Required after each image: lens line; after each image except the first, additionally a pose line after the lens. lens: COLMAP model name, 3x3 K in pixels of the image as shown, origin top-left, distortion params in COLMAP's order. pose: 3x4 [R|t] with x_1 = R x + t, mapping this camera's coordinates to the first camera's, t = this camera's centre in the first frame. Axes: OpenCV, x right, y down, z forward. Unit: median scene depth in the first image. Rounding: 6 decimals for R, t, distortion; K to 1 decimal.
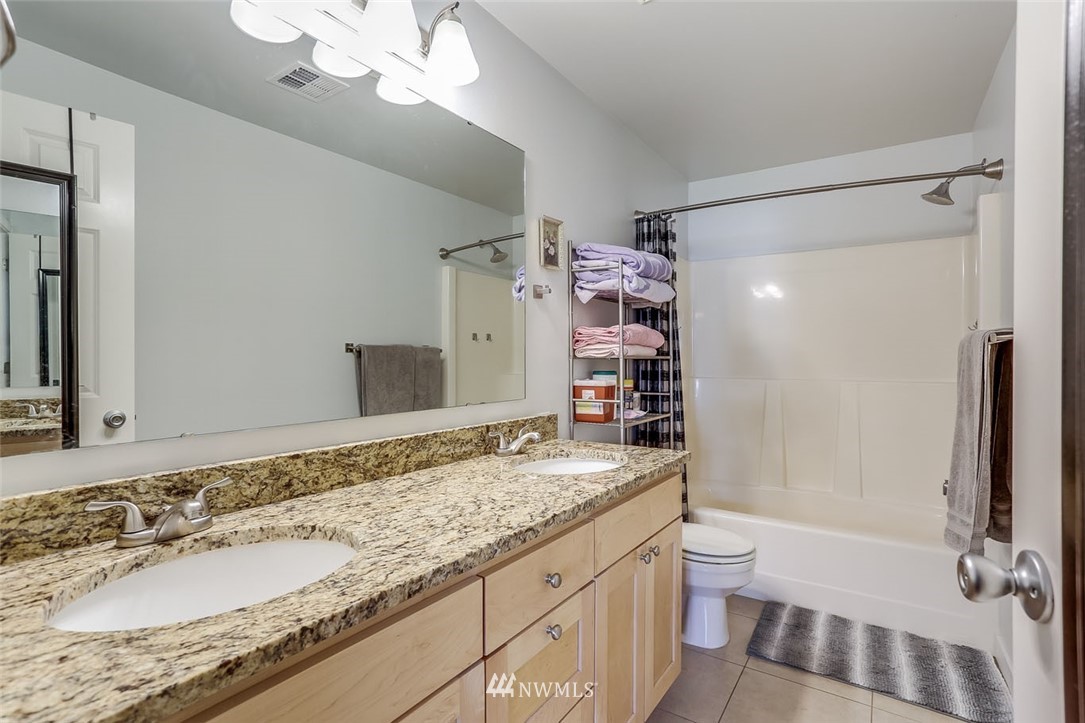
lens RADIAL K [[524.5, 0, 542.6], [0, 524.5, 360.5], [0, 0, 1]] dist [-0.015127, -0.000269]
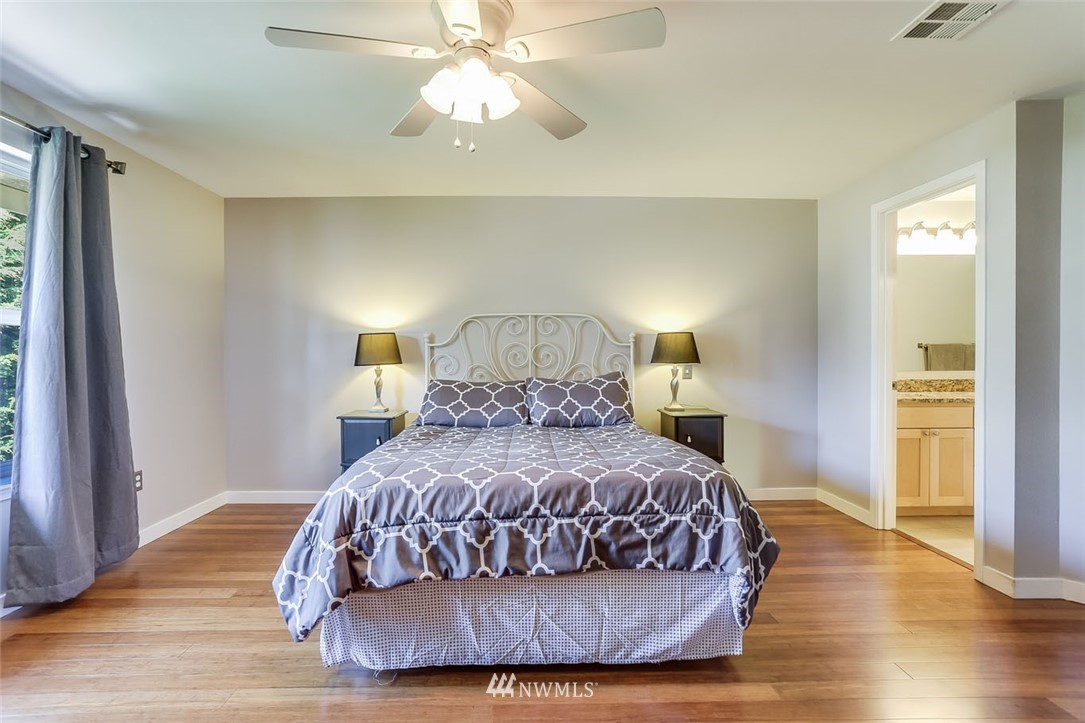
lens RADIAL K [[524.5, 0, 541.2], [0, 524.5, 361.9], [0, 0, 1]] dist [-0.015127, -0.000269]
pose [[0.583832, 0.016941, -0.811698, 0.683056], [-0.006198, 0.999846, 0.016410, 0.022205], [0.811851, -0.004550, 0.583847, -2.321093]]
